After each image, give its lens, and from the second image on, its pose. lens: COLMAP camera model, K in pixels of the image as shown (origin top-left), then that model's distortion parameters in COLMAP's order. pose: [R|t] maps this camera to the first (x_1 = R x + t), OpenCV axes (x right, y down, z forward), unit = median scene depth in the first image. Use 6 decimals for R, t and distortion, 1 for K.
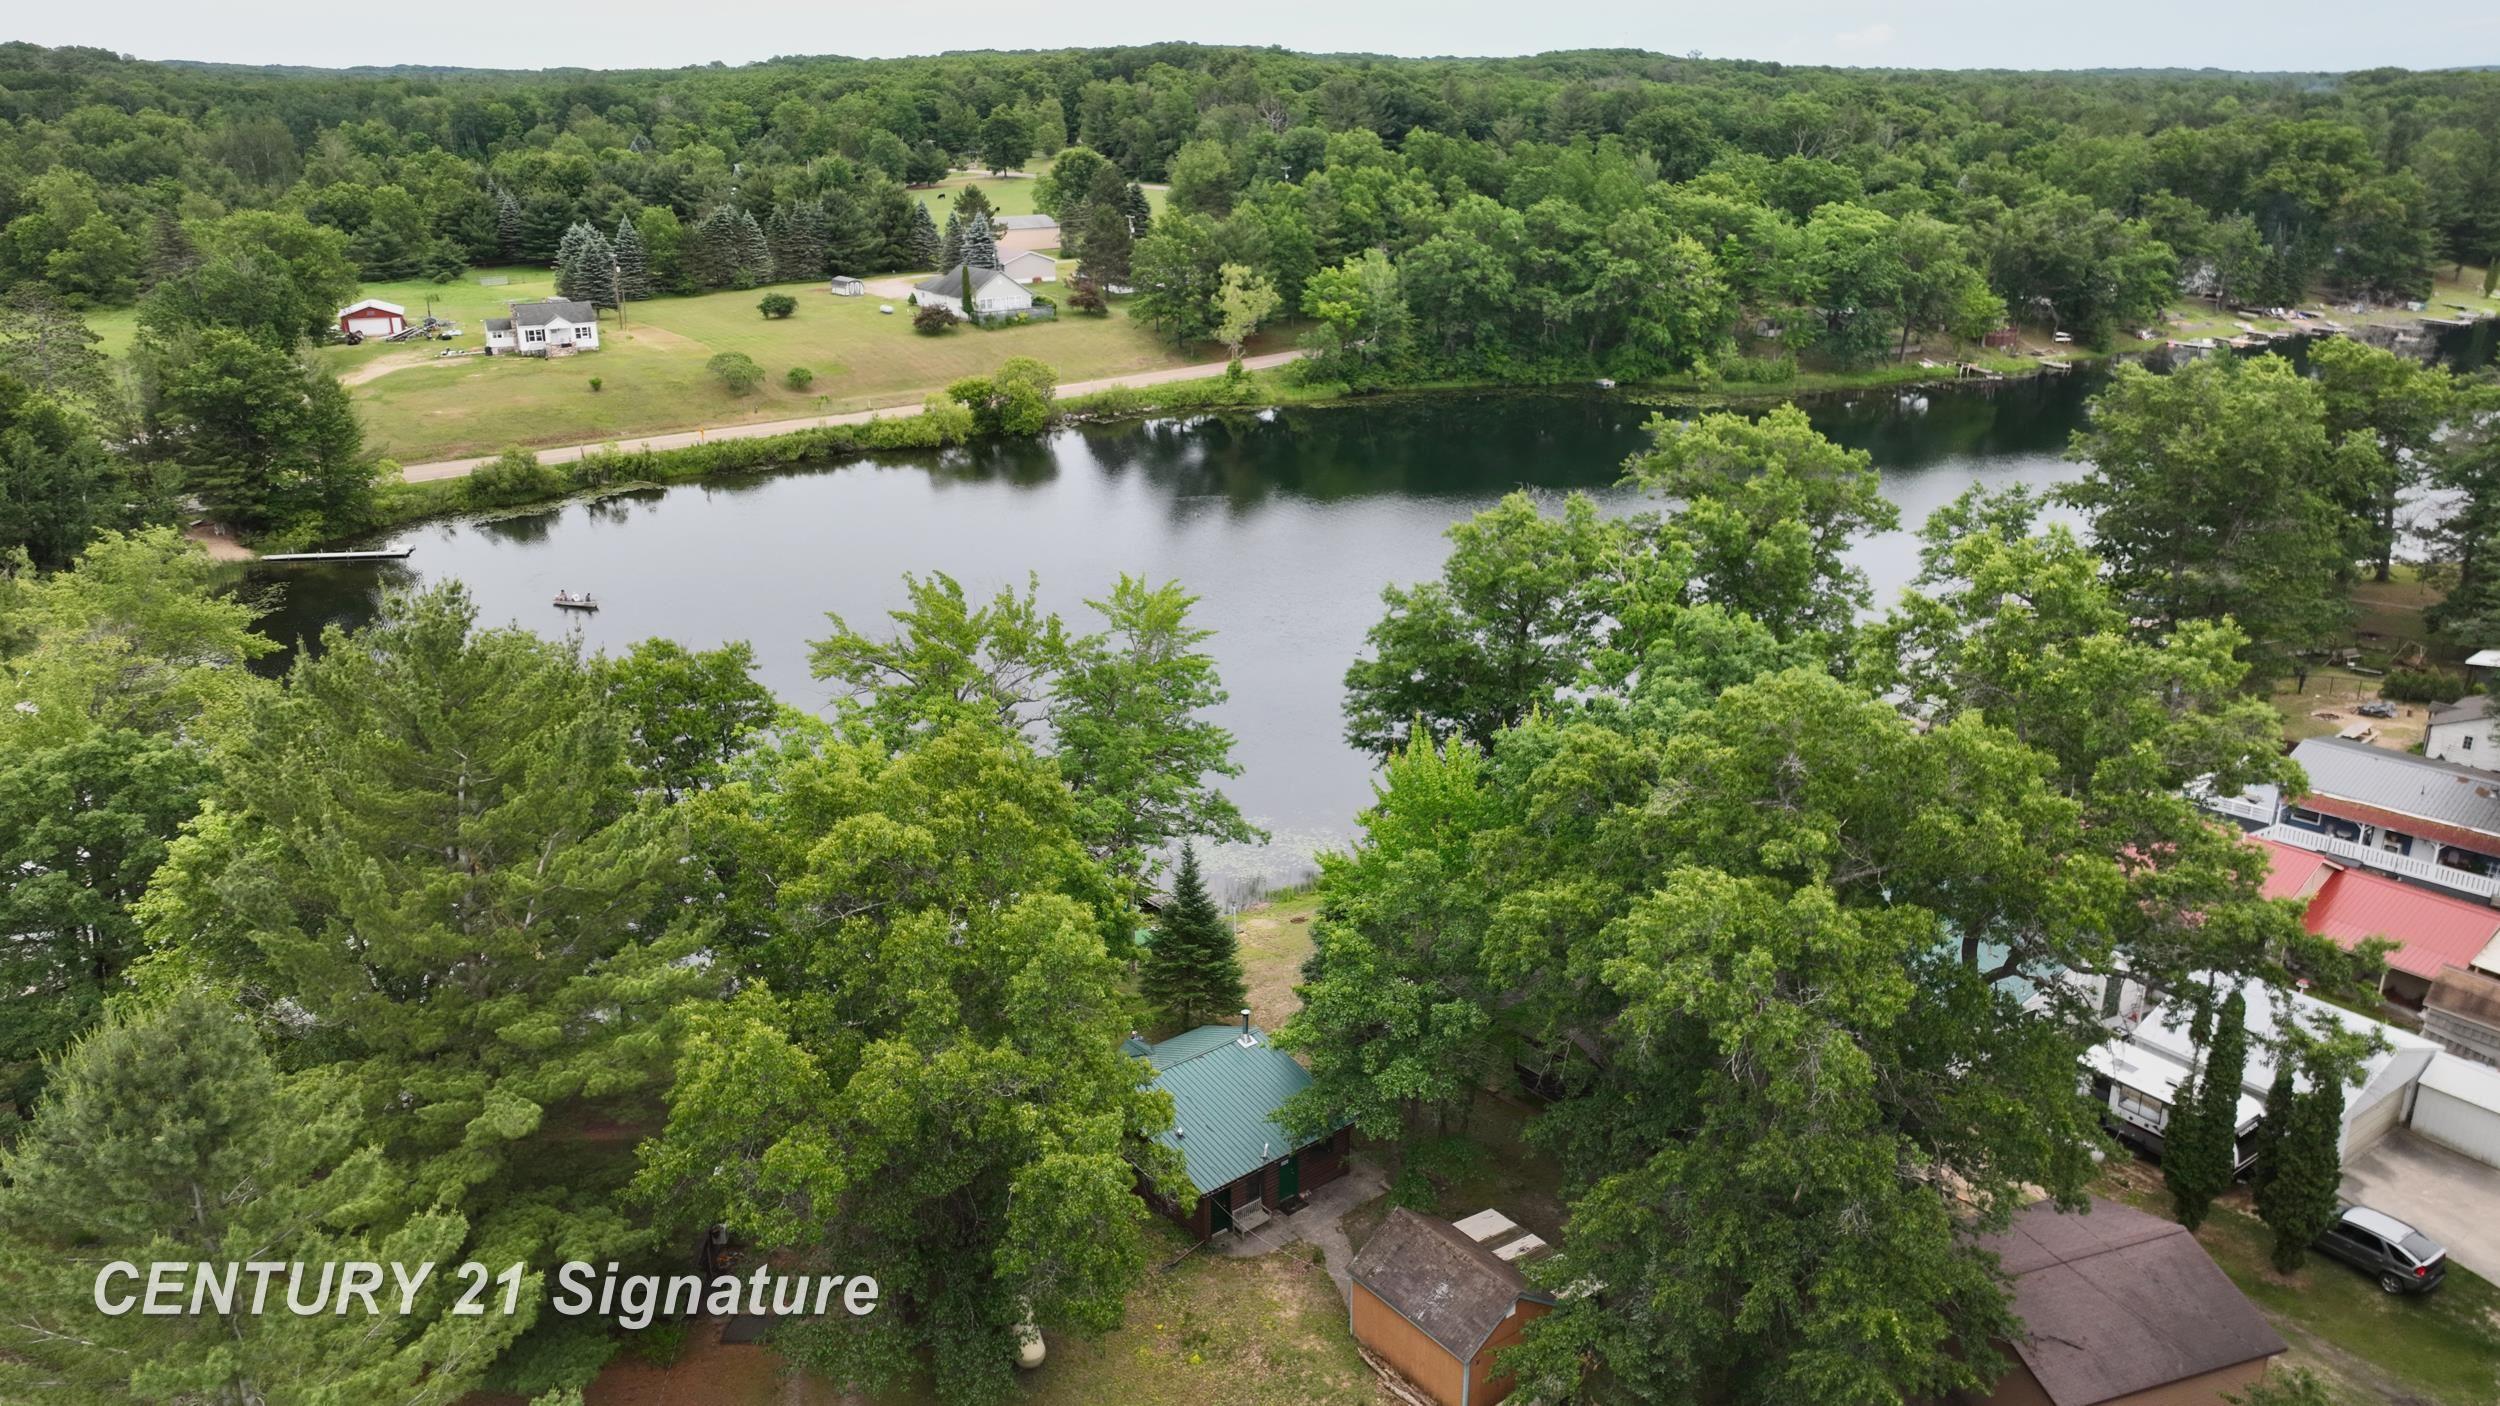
lens RADIAL K [[1760.4, 0, 1257.9], [0, 1760.4, 691.4], [0, 0, 1]] dist [-0.006874, 0.012522]
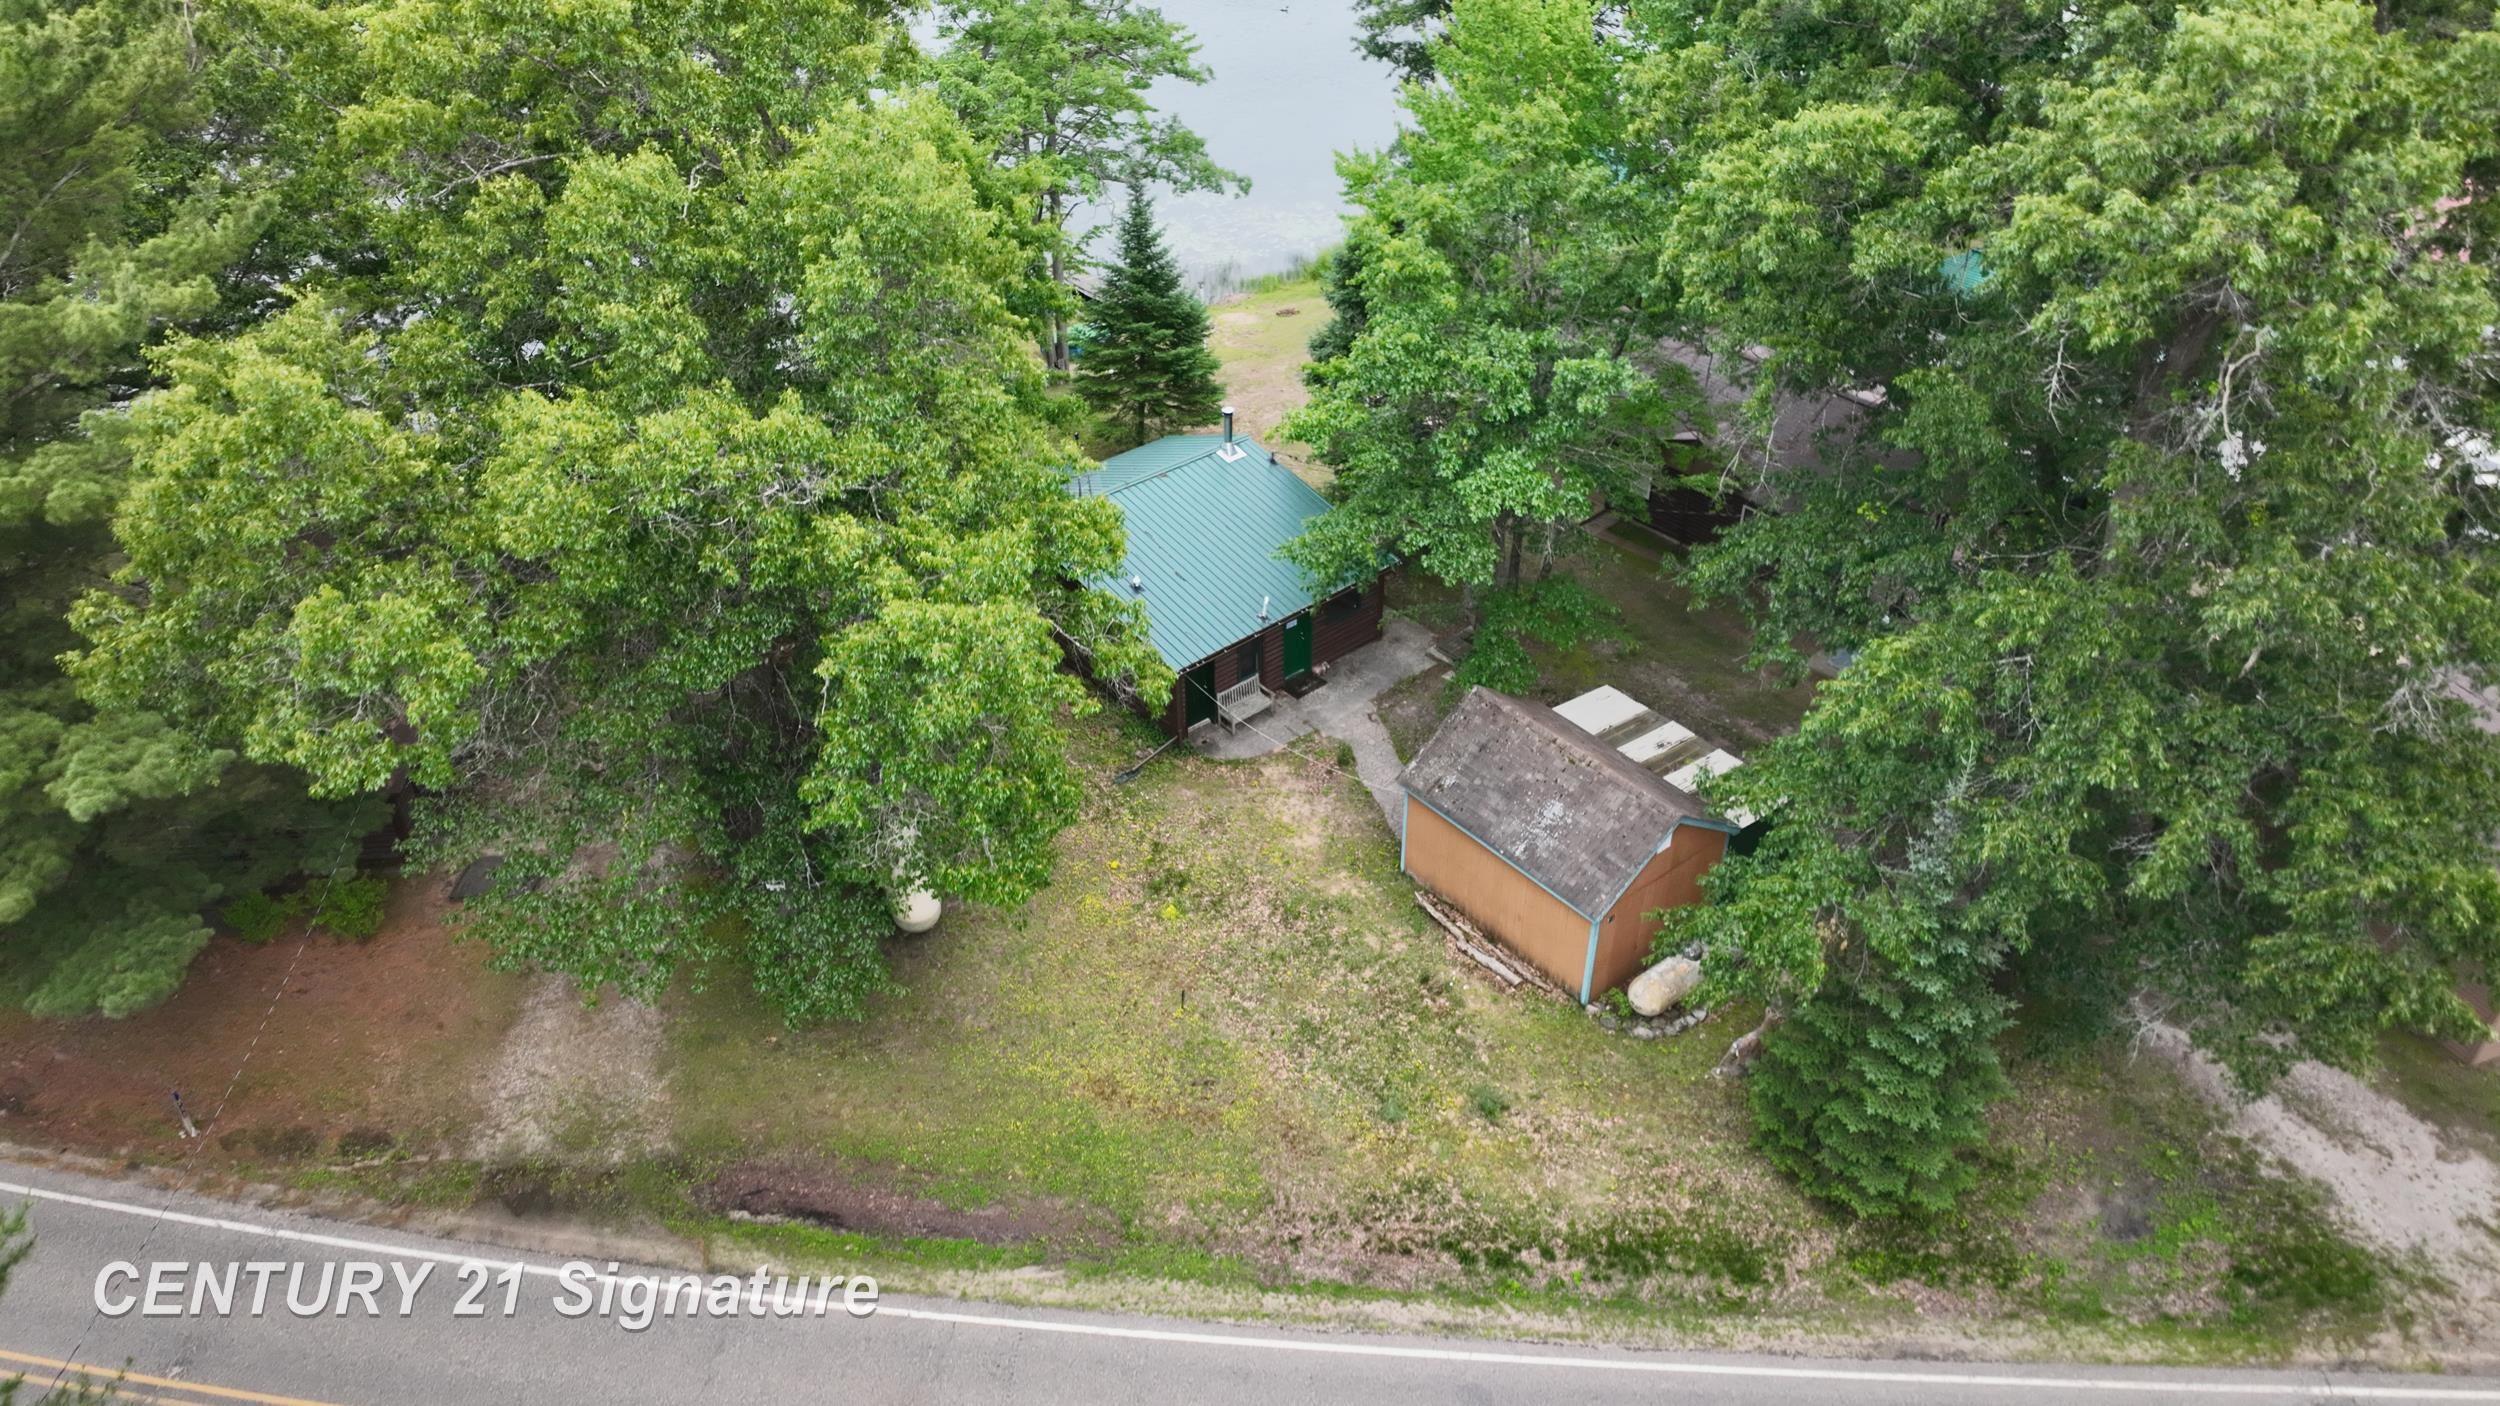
lens RADIAL K [[1760.4, 0, 1259.9], [0, 1760.4, 706.3], [0, 0, 1]] dist [-0.006874, 0.012522]
pose [[0.999503, -0.016448, 0.026877, -0.016352], [0.007622, 0.953823, 0.300272, 0.096160], [-0.030575, -0.299918, 0.953475, 0.351217]]
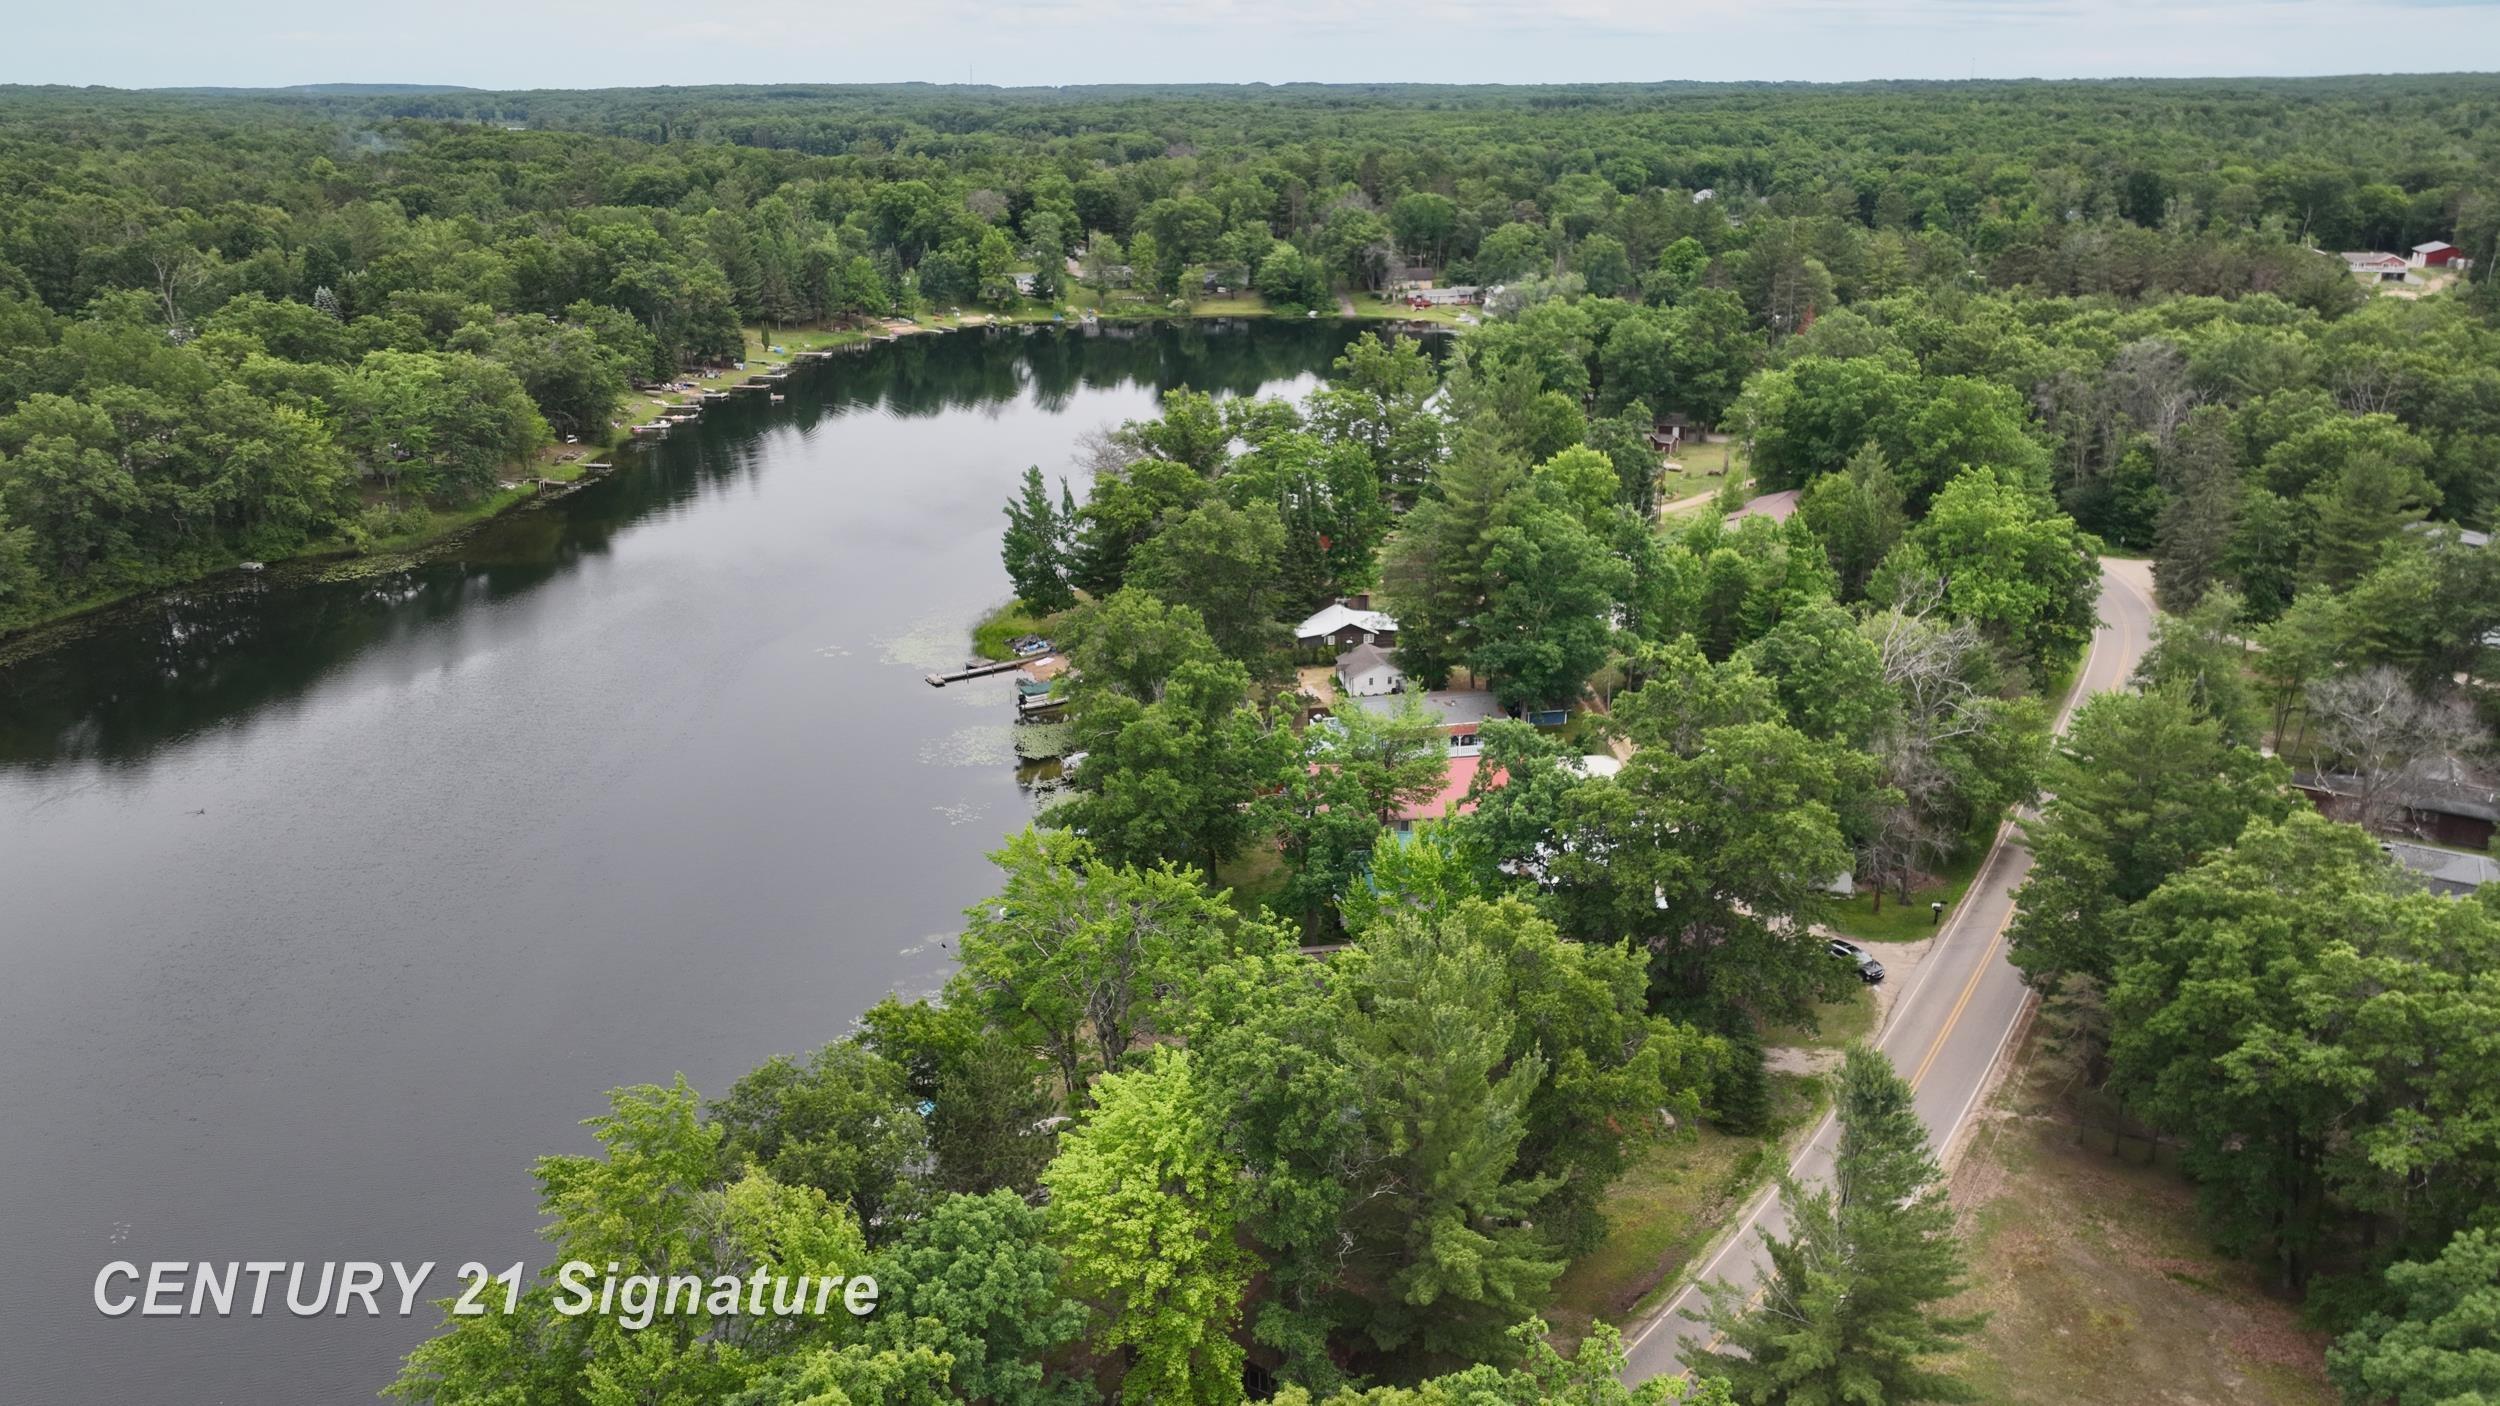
lens RADIAL K [[1760.4, 0, 1250.0], [0, 1760.4, 691.2], [0, 0, 1]] dist [-0.006874, 0.012522]
pose [[0.513837, -0.272167, 0.813571, -1.361340], [0.276581, 0.950260, 0.143211, -0.408762], [-0.812081, 0.151431, 0.563554, 0.106165]]
